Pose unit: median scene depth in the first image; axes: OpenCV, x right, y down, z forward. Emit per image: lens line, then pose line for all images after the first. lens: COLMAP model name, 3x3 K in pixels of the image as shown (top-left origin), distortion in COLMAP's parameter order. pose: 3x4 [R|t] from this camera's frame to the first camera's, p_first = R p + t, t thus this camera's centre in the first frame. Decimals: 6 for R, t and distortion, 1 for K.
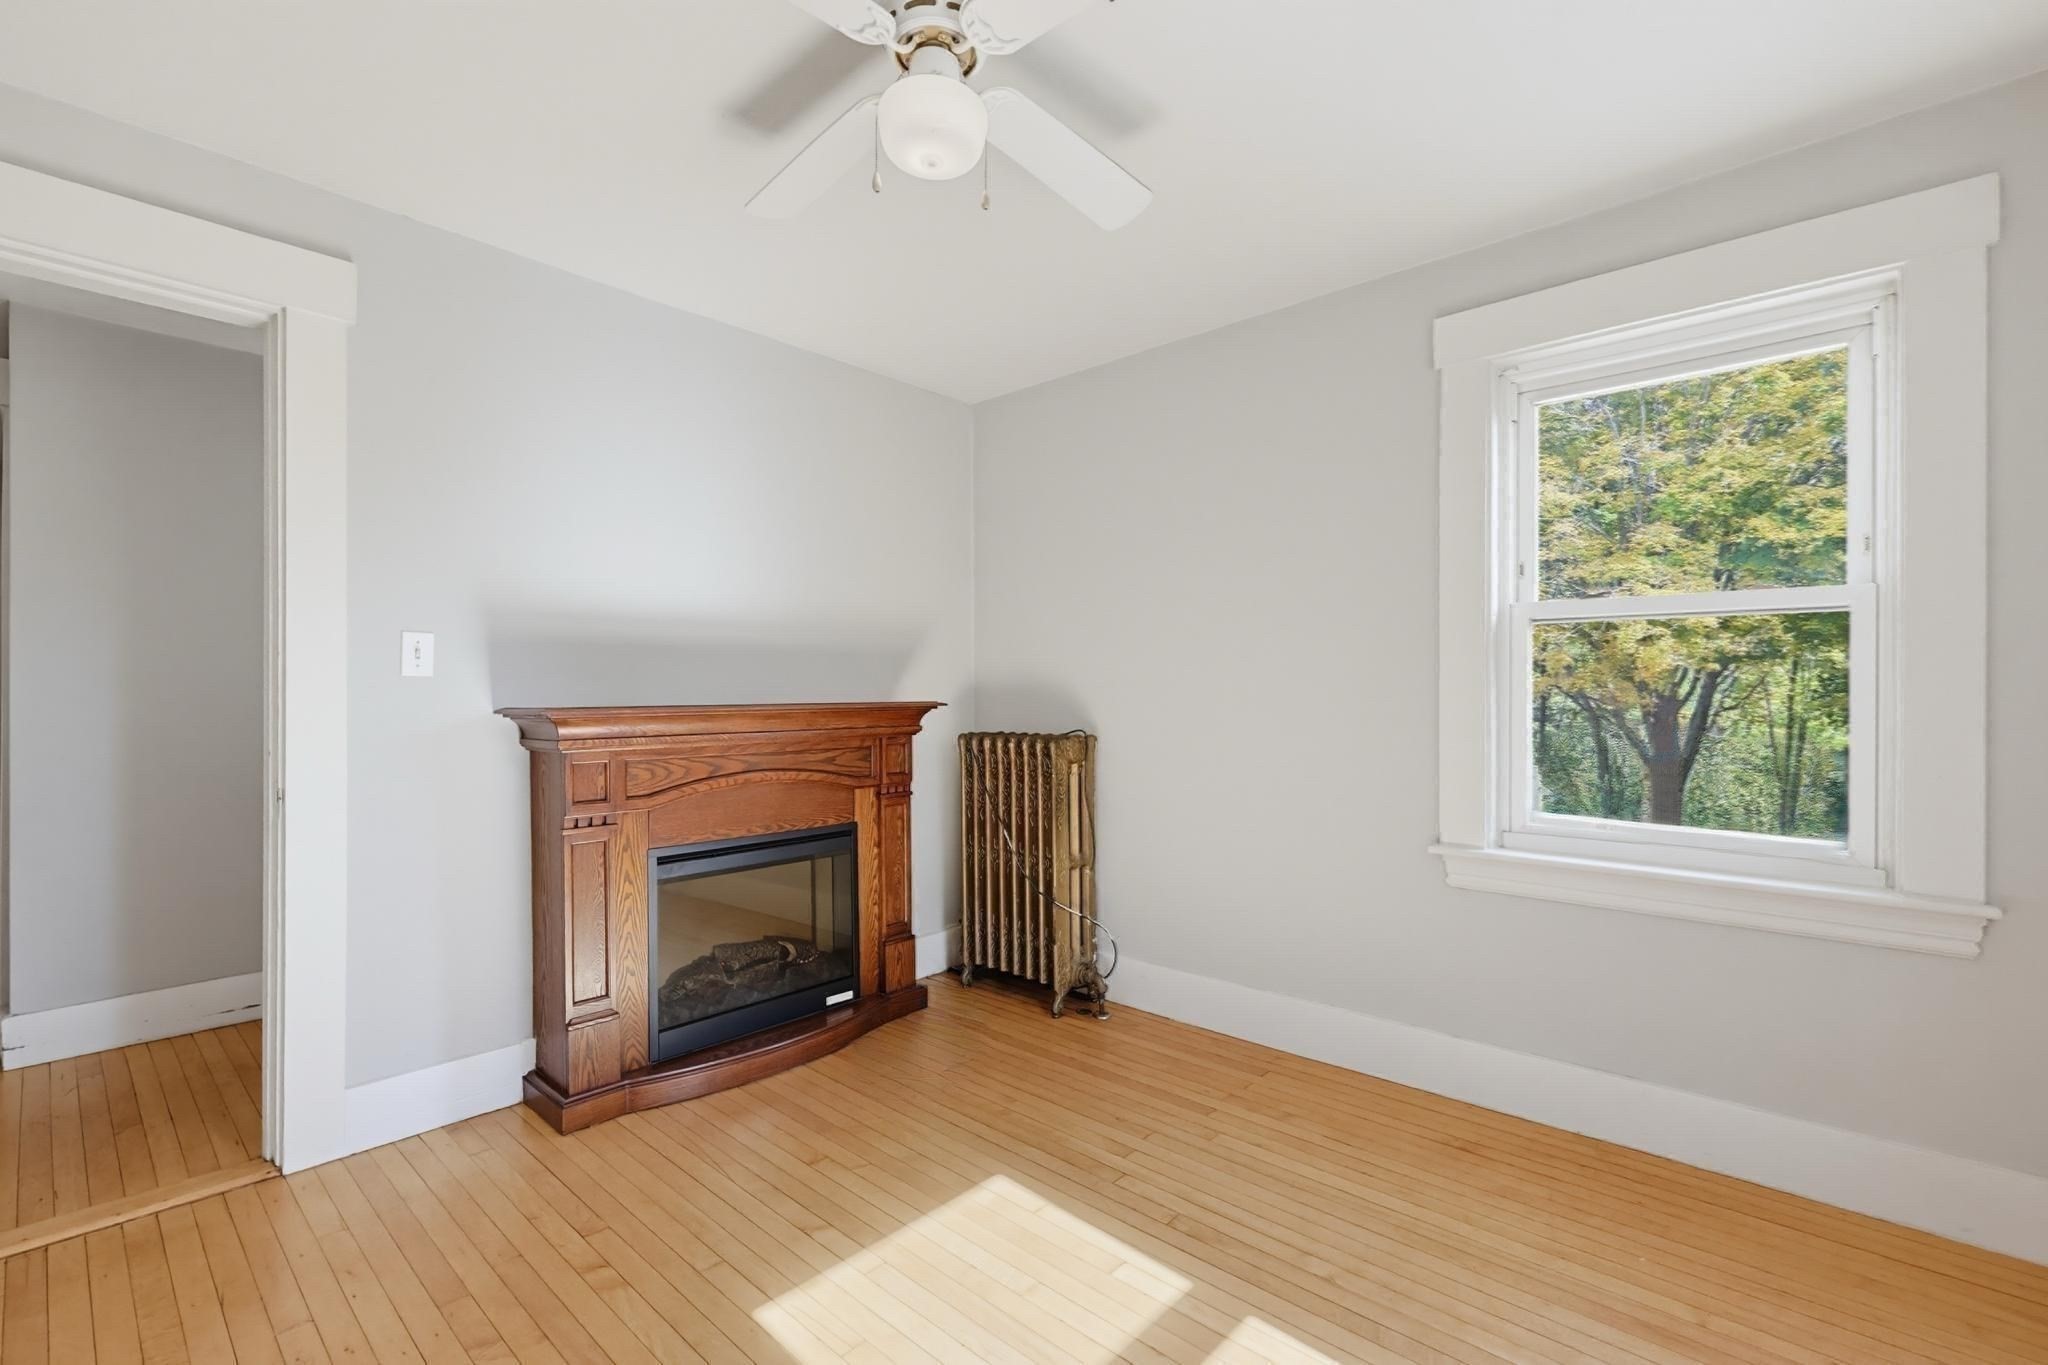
lens RADIAL K [[881.5, 0, 1039.9], [0, 881.5, 685.7], [0, 0, 1]] dist [-0.000256, 0.001562]
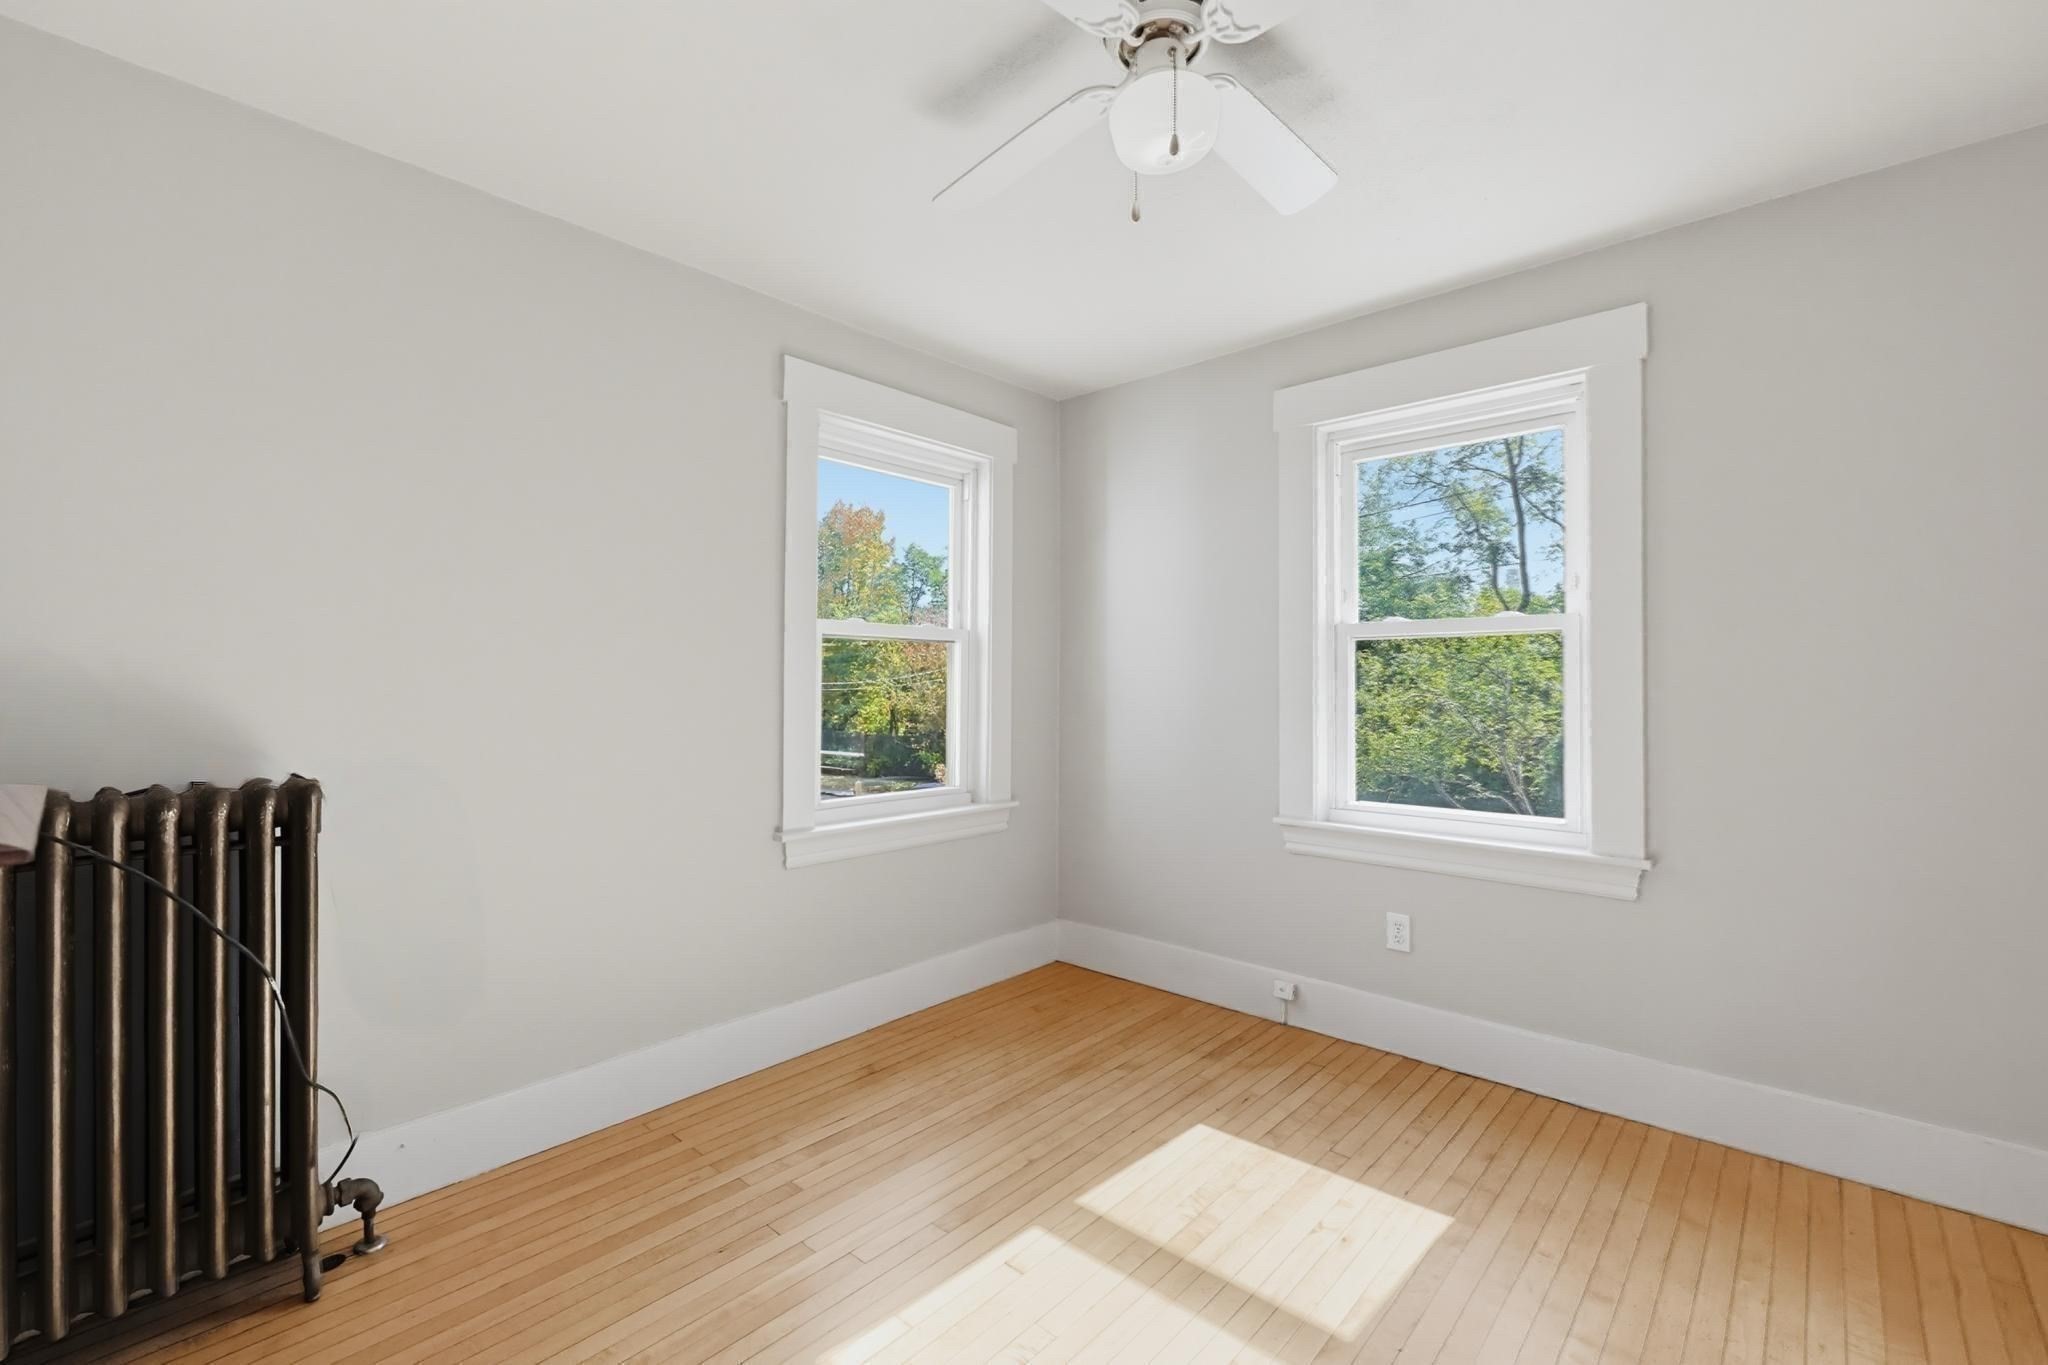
lens RADIAL K [[881.5, 0, 1038.1], [0, 881.5, 683.2], [0, 0, 1]] dist [-0.000256, 0.001562]
pose [[0.015509, 0.003660, 0.999873, -0.645239], [0.001672, 0.999992, -0.003686, -0.002740], [-0.999878, 0.001729, 0.015503, 0.670336]]
